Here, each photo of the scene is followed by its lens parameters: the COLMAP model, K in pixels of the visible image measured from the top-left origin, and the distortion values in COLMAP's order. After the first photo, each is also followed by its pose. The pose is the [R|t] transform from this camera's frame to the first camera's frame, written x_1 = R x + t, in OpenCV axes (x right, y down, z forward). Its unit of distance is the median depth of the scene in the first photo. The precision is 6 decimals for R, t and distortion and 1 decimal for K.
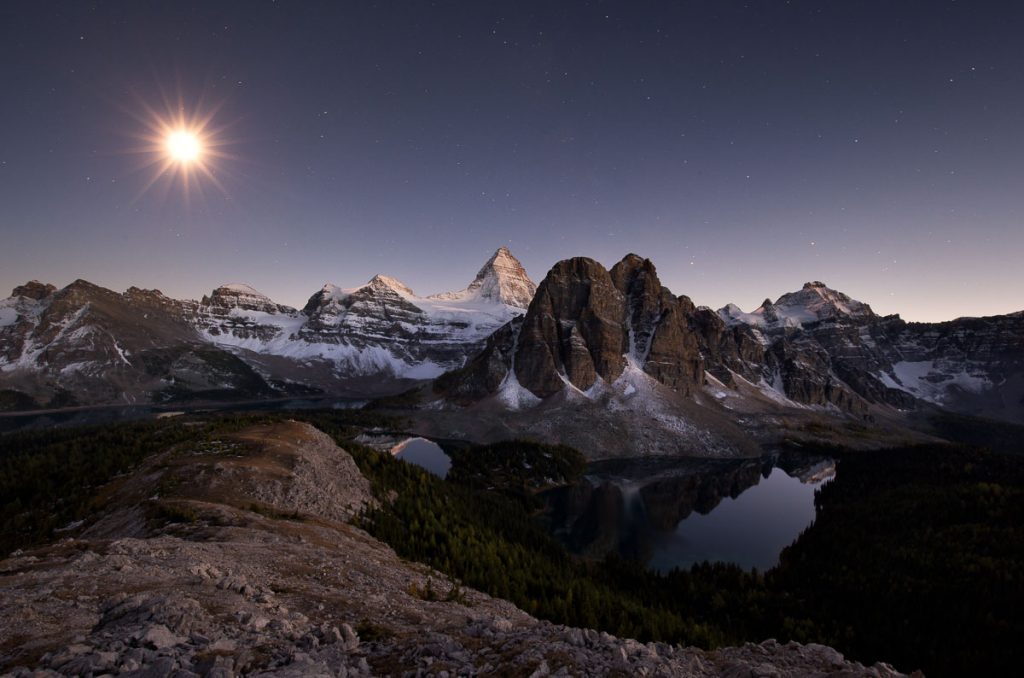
lens RADIAL K [[482.1, 0, 509.1], [0, 482.1, 337.5], [0, 0, 1]] dist [-0.017086, 0.003997]
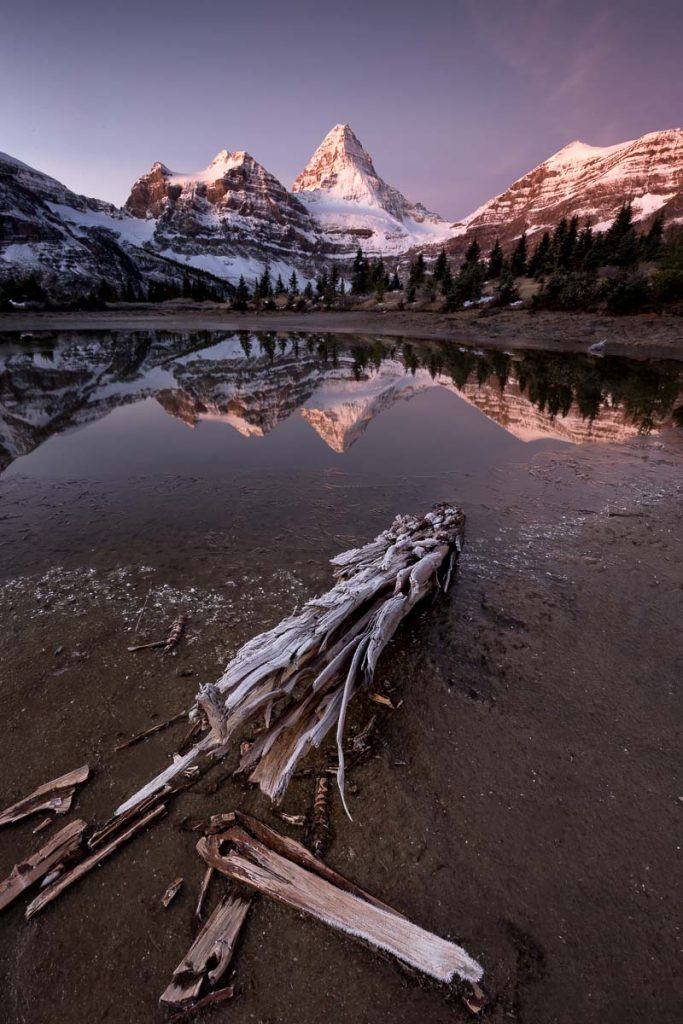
lens RADIAL K [[469.6, 0, 343.8], [0, 469.6, 533.4], [0, 0, 1]] dist [-0.010959, 0.001676]
pose [[0.929585, -0.186326, 0.318048, -0.494089], [0.026314, 0.894178, 0.446937, 0.074308], [-0.367668, -0.407097, 0.836118, 0.192067]]
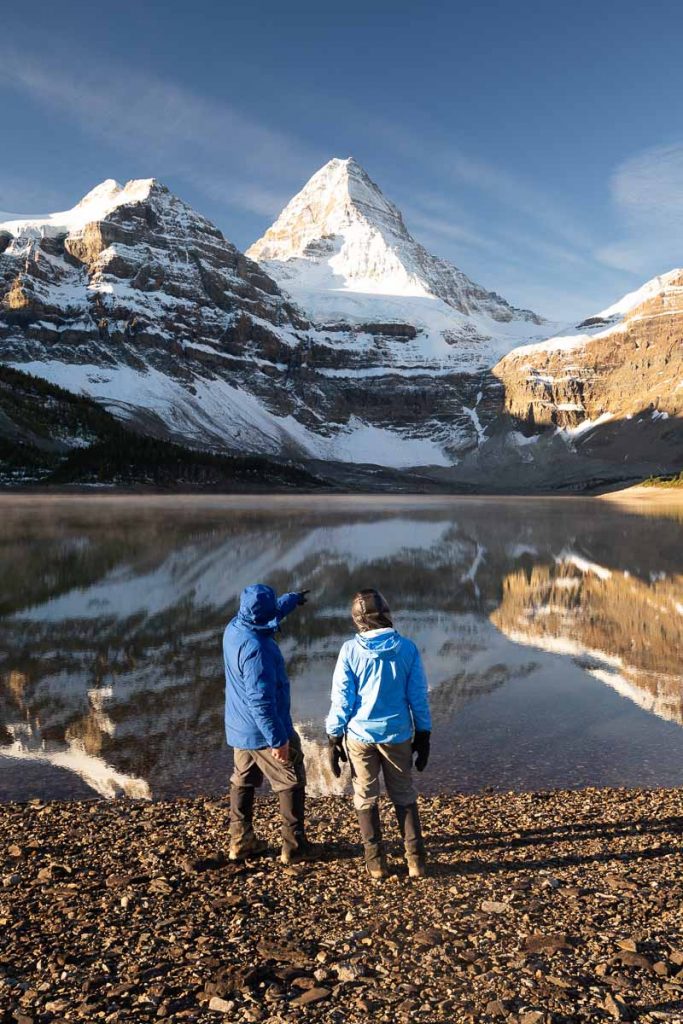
lens RADIAL K [[1011.7, 0, 345.4], [0, 1011.7, 534.5], [0, 0, 1]] dist [0.018139, 0.000000]
pose [[0.919917, -0.041755, 0.389884, -0.470312], [0.019260, 0.997926, 0.061431, 0.084165], [-0.391640, -0.049002, 0.918813, 0.330729]]
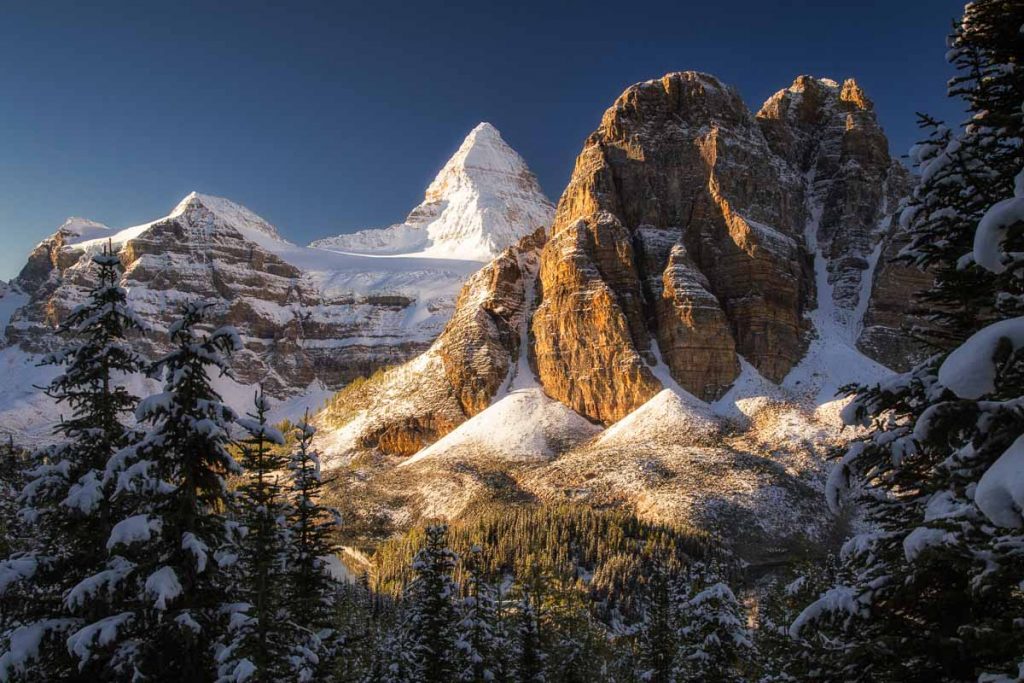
lens RADIAL K [[1069.4, 0, 510.6], [0, 1069.4, 360.9], [0, 0, 1]] dist [0.055108, 0.000000]
pose [[0.999429, -0.033145, 0.006591, -0.003960], [0.033104, 0.999432, 0.006228, 0.025268], [-0.006794, -0.006007, 0.999959, 0.050532]]
